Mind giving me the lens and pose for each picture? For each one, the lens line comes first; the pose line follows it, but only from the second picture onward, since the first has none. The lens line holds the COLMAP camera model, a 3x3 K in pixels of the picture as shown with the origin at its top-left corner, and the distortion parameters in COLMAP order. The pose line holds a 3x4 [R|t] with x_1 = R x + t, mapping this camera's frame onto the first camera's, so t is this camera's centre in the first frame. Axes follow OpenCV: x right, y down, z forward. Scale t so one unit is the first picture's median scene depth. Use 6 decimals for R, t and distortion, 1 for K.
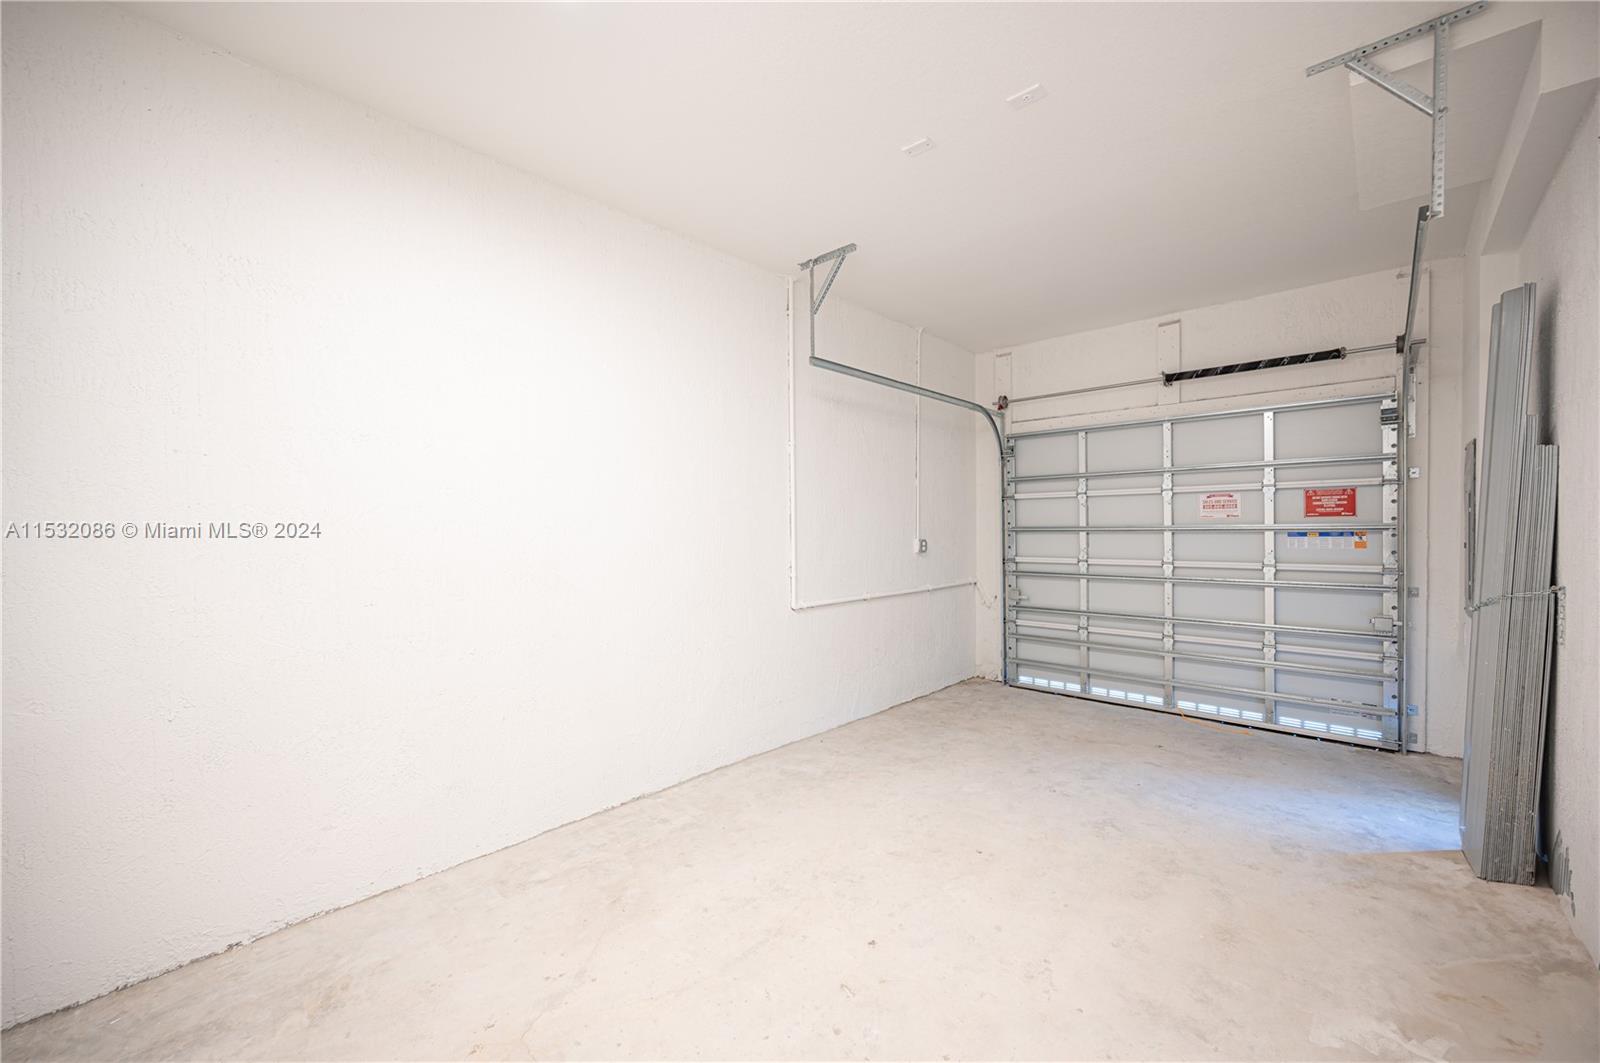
lens RADIAL K [[630.7, 0, 806.7], [0, 630.7, 543.6], [0, 0, 1]] dist [0.007013, 0.000300]
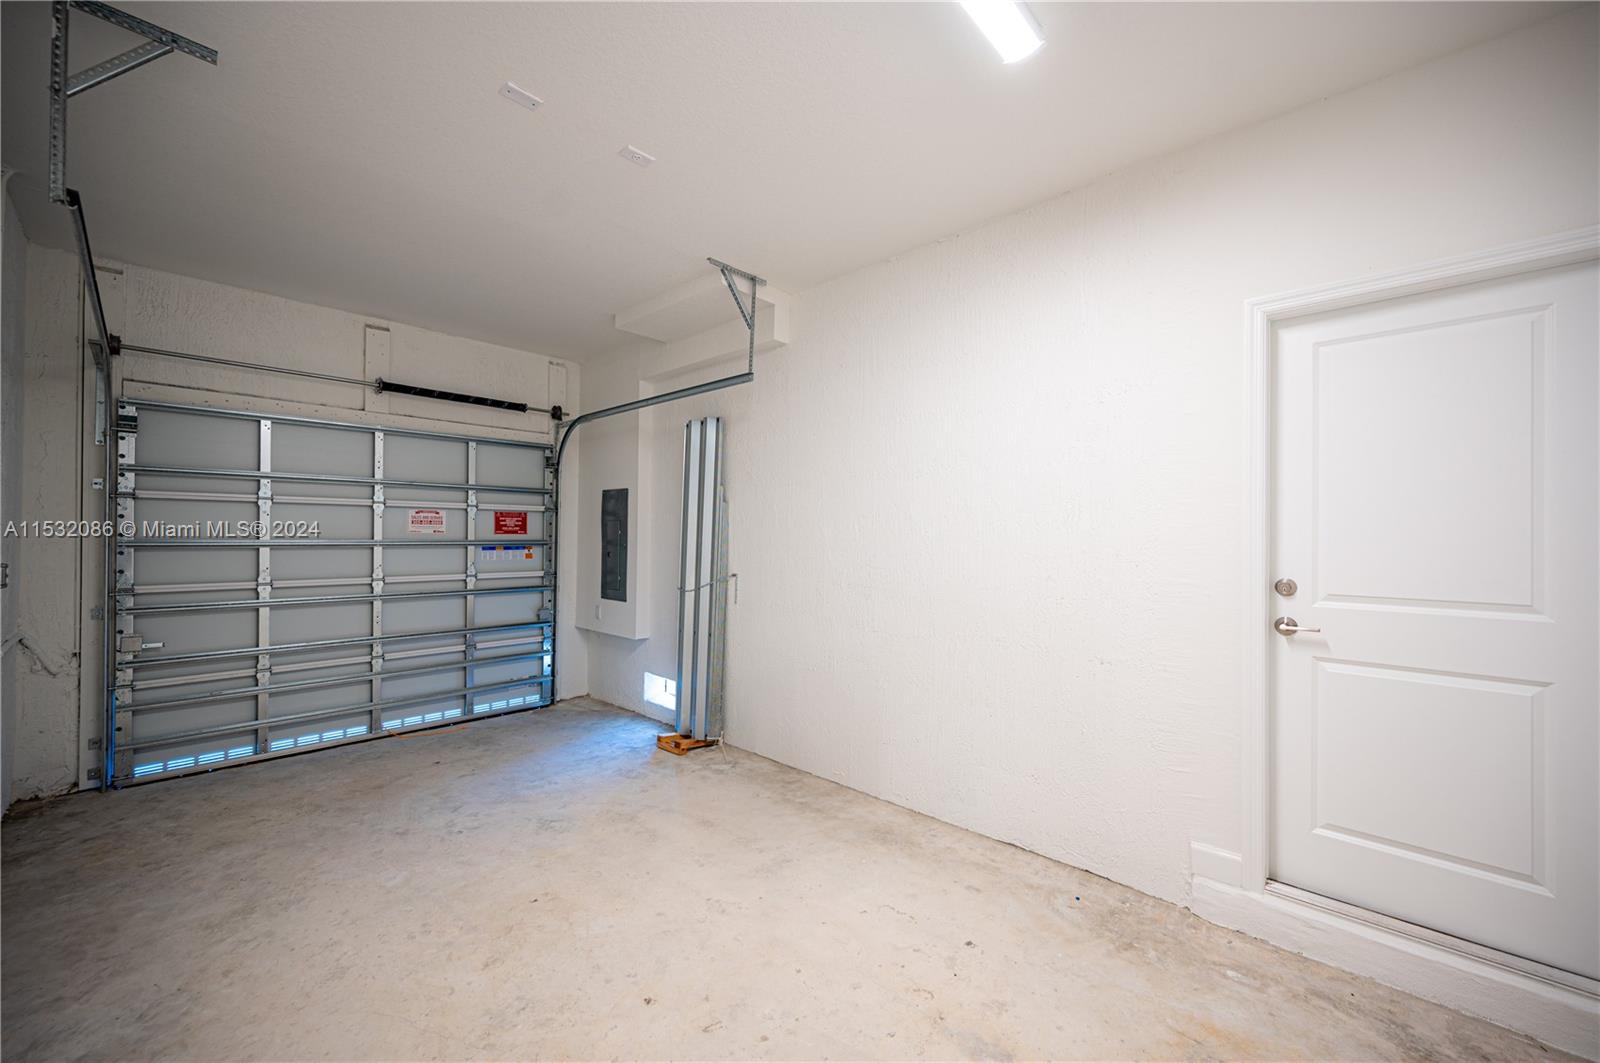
lens RADIAL K [[630.7, 0, 806.2], [0, 630.7, 534.5], [0, 0, 1]] dist [0.007013, 0.000300]
pose [[0.027489, 0.016876, 0.999480, -0.399019], [0.023331, 0.999574, -0.017519, -0.005598], [-0.999350, 0.023800, 0.027083, 0.366829]]
